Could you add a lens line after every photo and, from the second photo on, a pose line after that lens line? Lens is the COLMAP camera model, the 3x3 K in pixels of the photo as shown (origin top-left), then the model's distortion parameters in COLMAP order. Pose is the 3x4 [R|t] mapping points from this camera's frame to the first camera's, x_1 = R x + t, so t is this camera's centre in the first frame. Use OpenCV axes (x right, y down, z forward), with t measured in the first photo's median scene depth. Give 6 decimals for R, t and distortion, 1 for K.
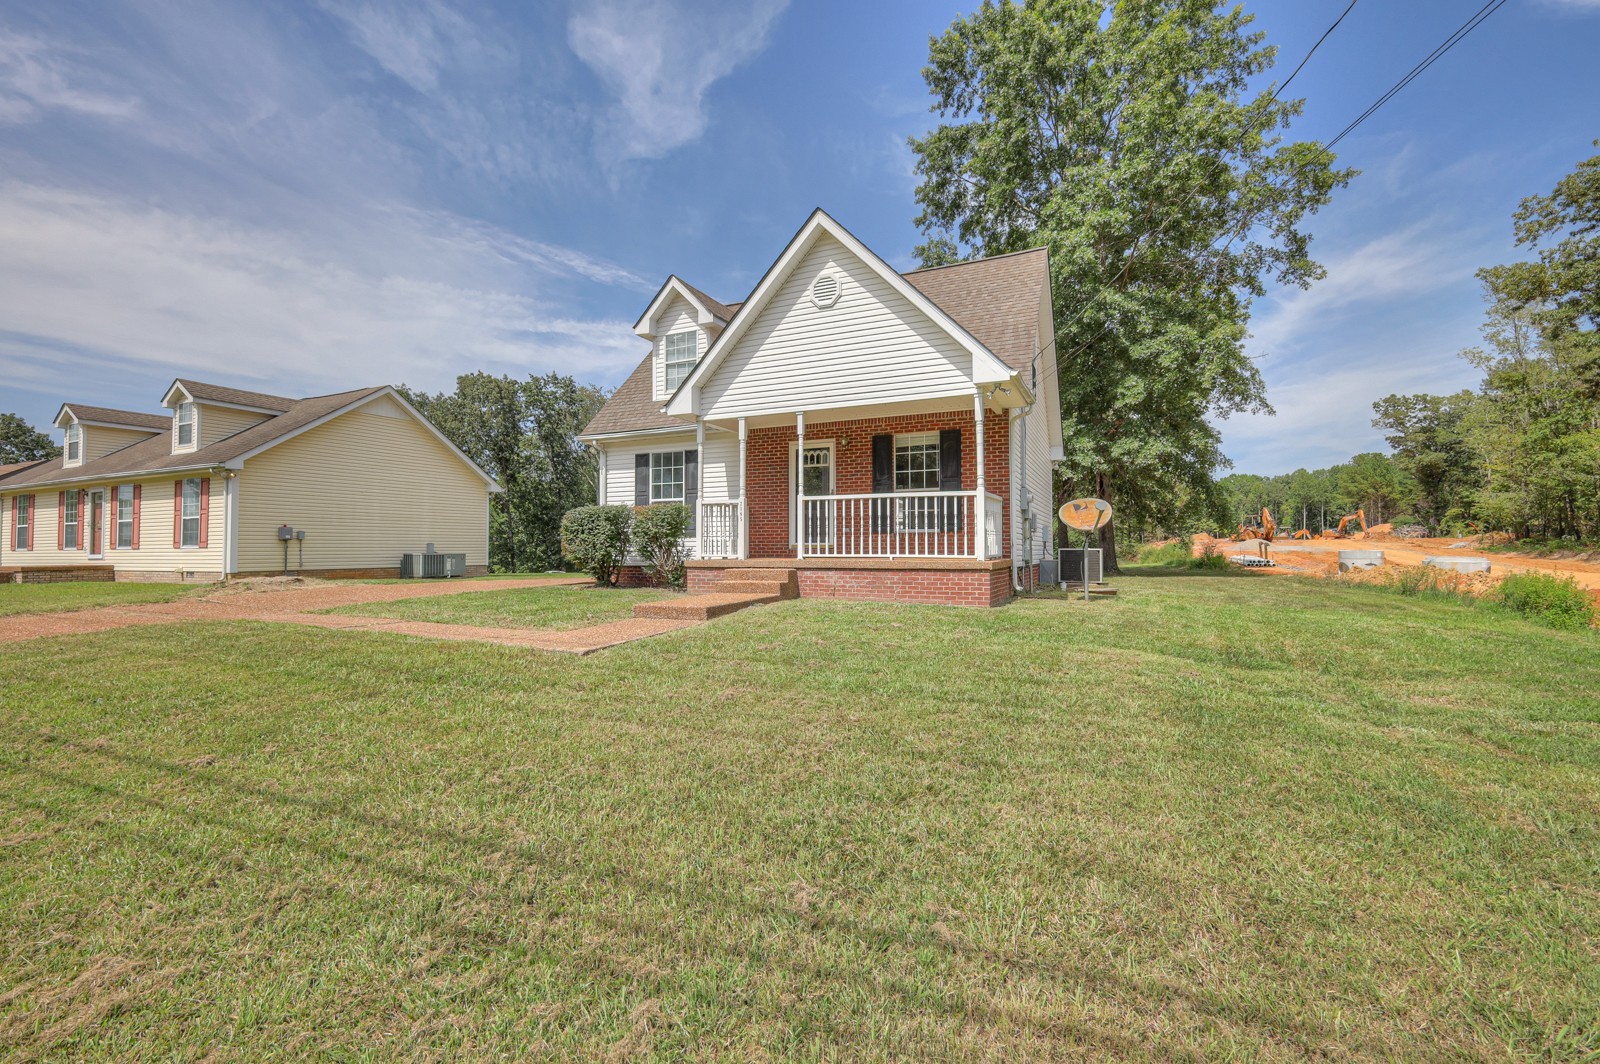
lens RADIAL K [[714.3, 0, 806.2], [0, 714.3, 532.9], [0, 0, 1]] dist [0.005744, 0.001544]
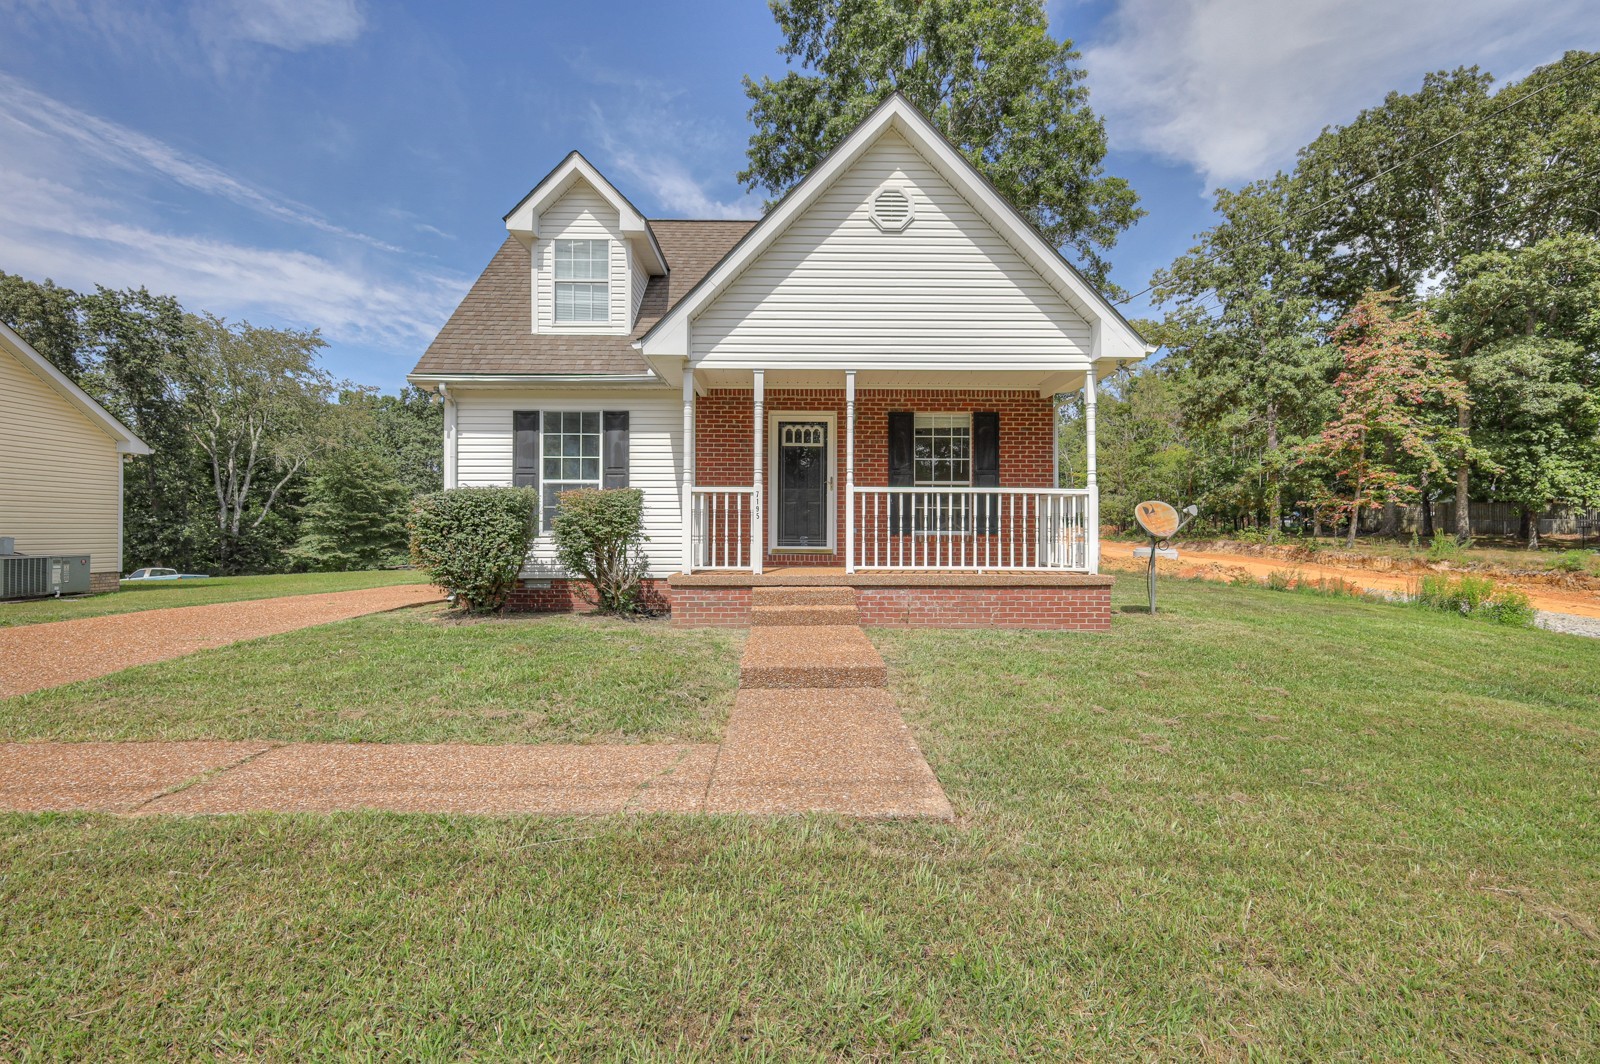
lens RADIAL K [[676.9, 0, 805.3], [0, 676.9, 525.5], [0, 0, 1]] dist [-0.000156, -0.001203]
pose [[0.889937, 0.005803, 0.456047, -0.293058], [-0.014570, 0.999770, 0.015709, -0.017976], [-0.455851, -0.020625, 0.889817, 0.329554]]
